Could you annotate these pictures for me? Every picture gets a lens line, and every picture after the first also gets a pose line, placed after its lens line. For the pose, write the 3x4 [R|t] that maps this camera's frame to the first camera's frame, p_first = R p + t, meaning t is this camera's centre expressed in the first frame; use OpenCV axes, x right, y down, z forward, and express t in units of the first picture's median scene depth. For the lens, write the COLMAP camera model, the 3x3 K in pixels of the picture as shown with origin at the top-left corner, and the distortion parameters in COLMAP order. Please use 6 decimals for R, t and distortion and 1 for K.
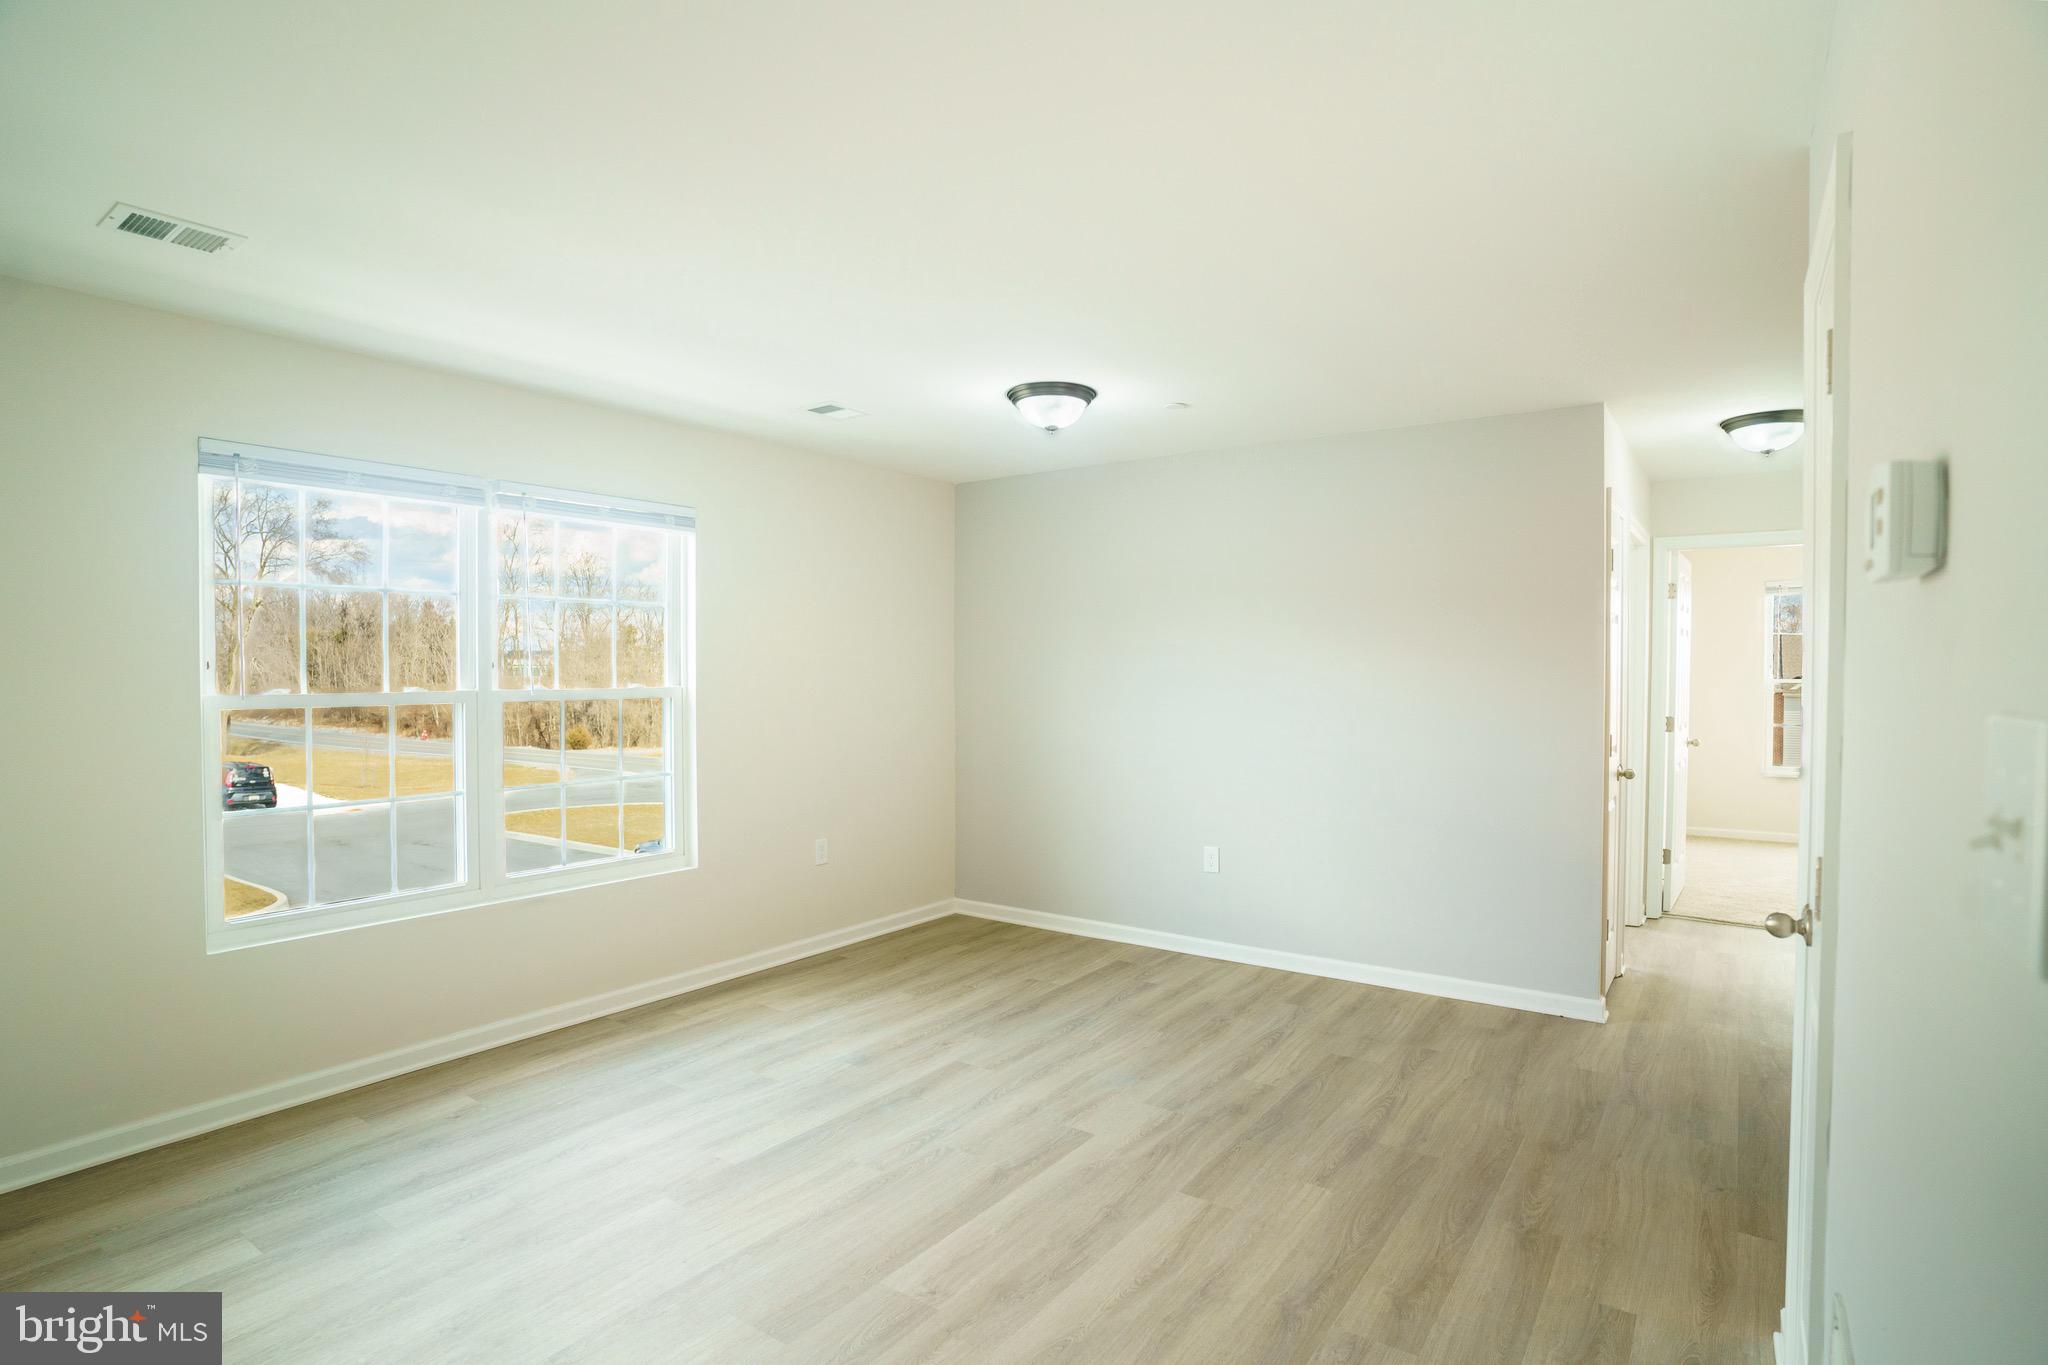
lens RADIAL K [[1049.1, 0, 1013.8], [0, 1049.1, 678.6], [0, 0, 1]] dist [-0.022472, 0.002798]
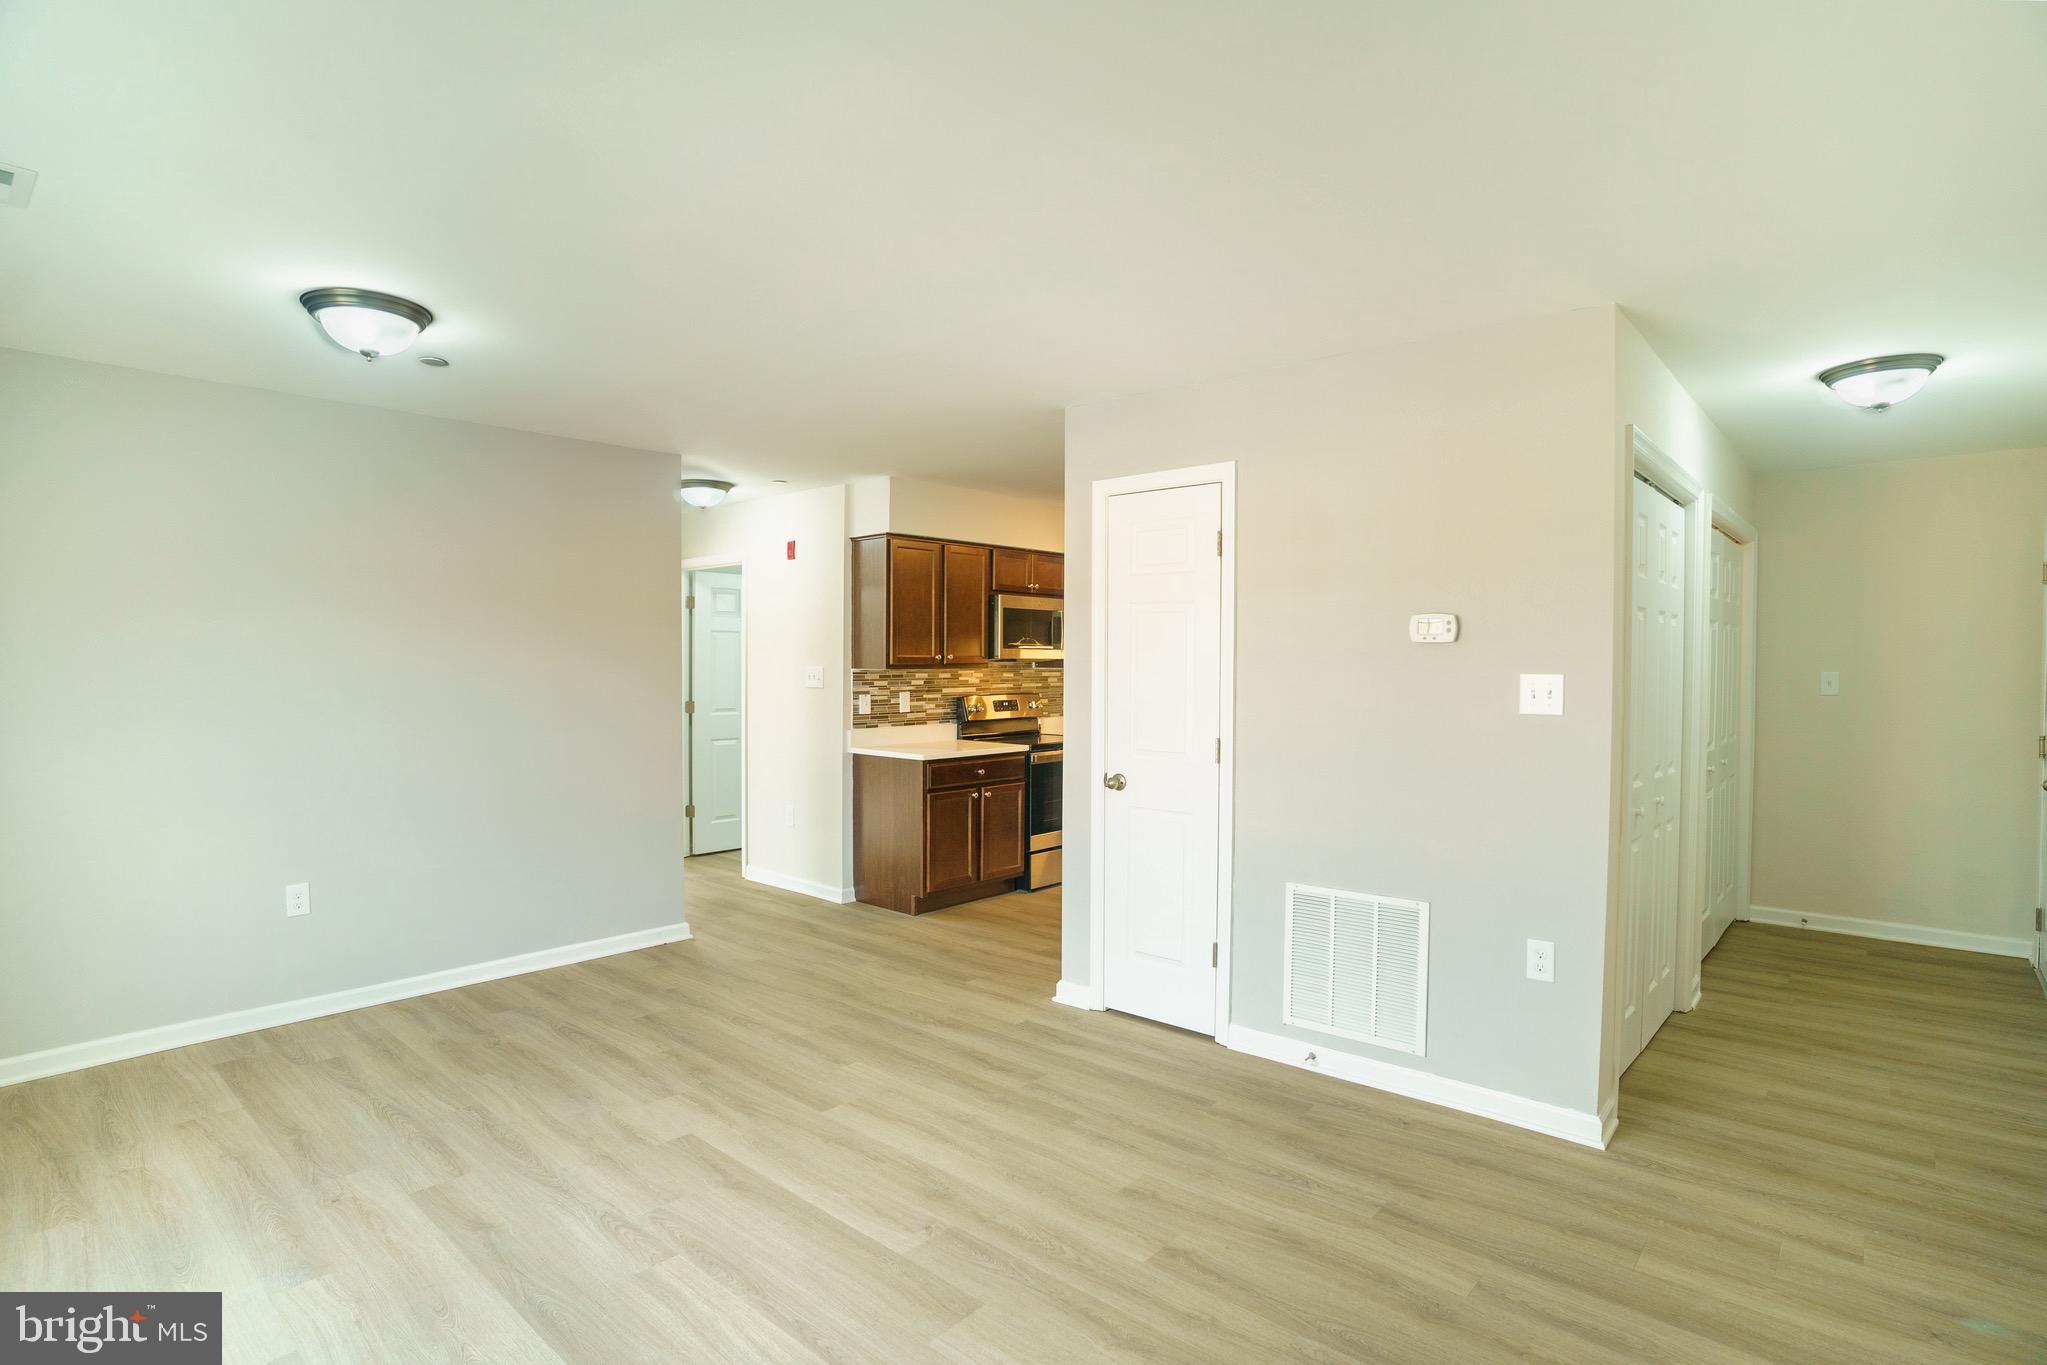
lens RADIAL K [[1048.6, 0, 1016.3], [0, 1048.6, 681.0], [0, 0, 1]] dist [-0.022472, 0.002798]
pose [[0.094676, -0.011214, 0.995445, -0.819931], [0.003814, 0.999933, 0.010901, -0.000637], [-0.995501, 0.002764, 0.094712, 0.566377]]
